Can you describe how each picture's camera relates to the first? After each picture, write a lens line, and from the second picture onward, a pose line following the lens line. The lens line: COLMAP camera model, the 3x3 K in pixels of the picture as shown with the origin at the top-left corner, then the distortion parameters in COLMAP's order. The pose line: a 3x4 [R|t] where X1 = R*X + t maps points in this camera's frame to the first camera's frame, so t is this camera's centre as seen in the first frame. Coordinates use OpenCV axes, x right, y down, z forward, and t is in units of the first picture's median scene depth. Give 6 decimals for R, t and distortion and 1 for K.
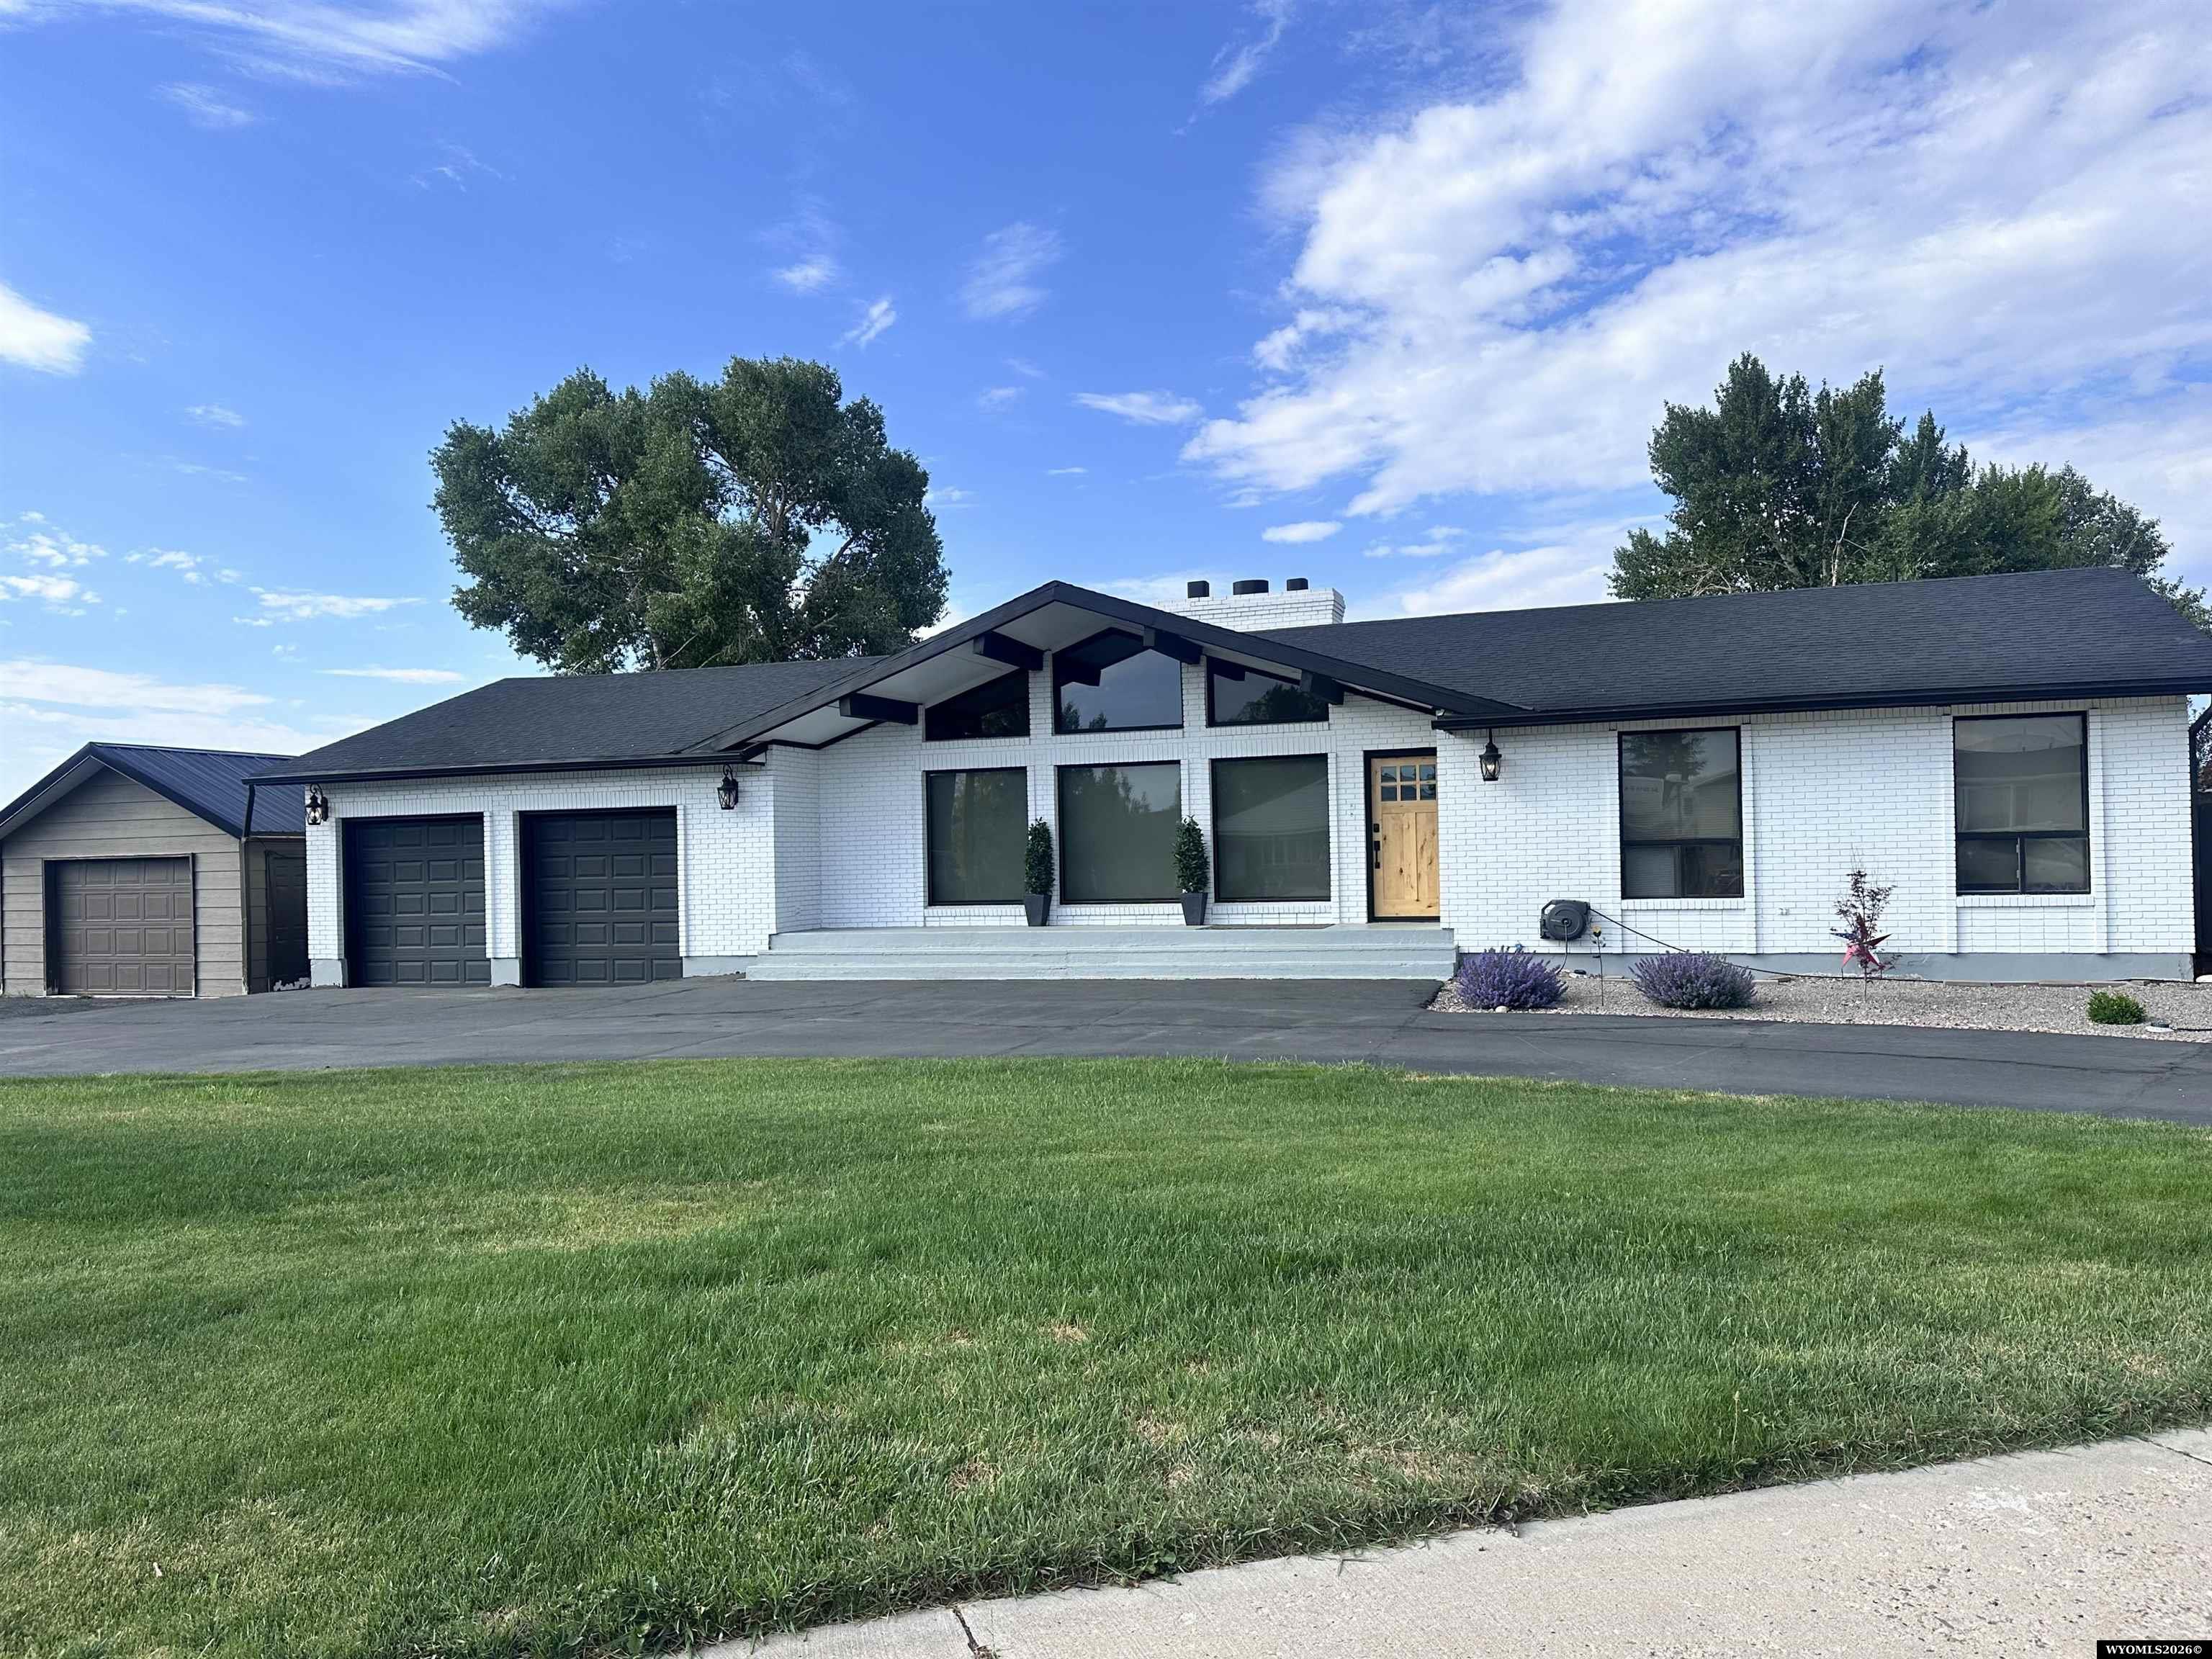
lens RADIAL K [[1643.4, 0, 1096.6], [0, 1643.4, 853.9], [0, 0, 1]] dist [0.053774, -0.070408]
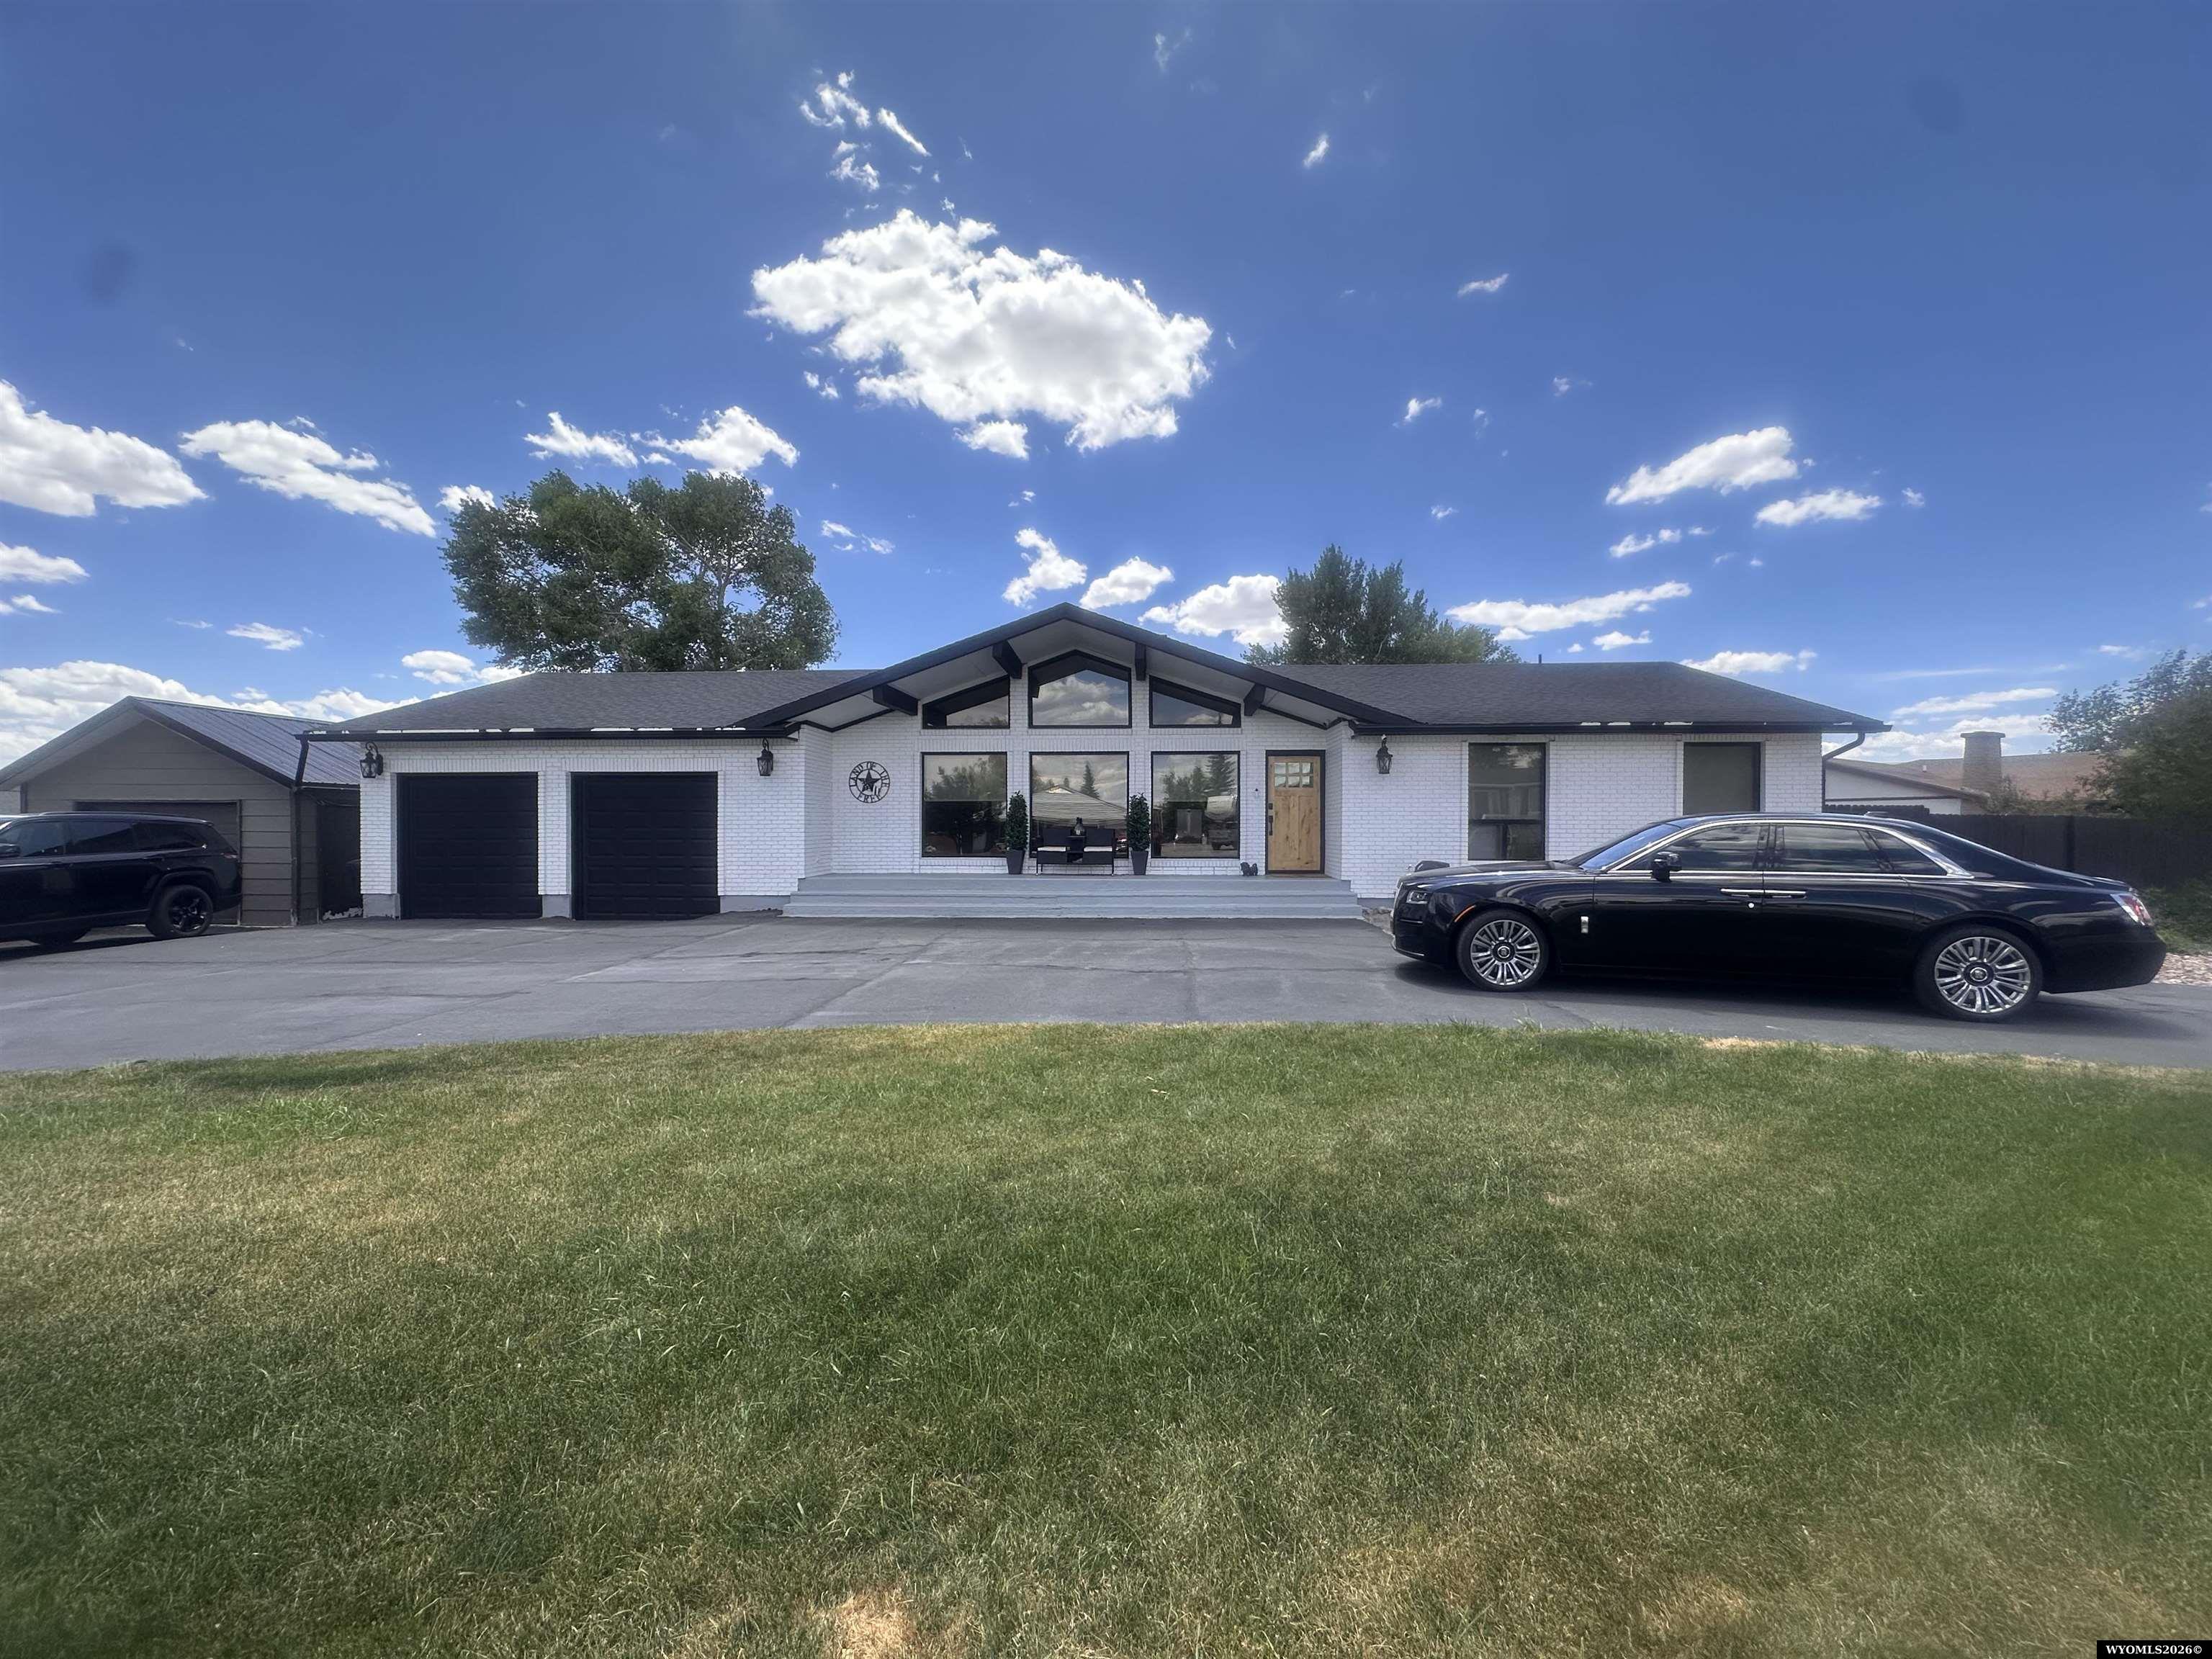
lens RADIAL K [[885.8, 0, 1100.6], [0, 885.8, 843.0], [0, 0, 1]] dist [0.000002, 0.000774]
pose [[0.964965, 0.018141, 0.261752, -0.130735], [-0.022726, 0.999637, 0.014501, 0.006328], [-0.261393, -0.019942, 0.965026, 0.251350]]
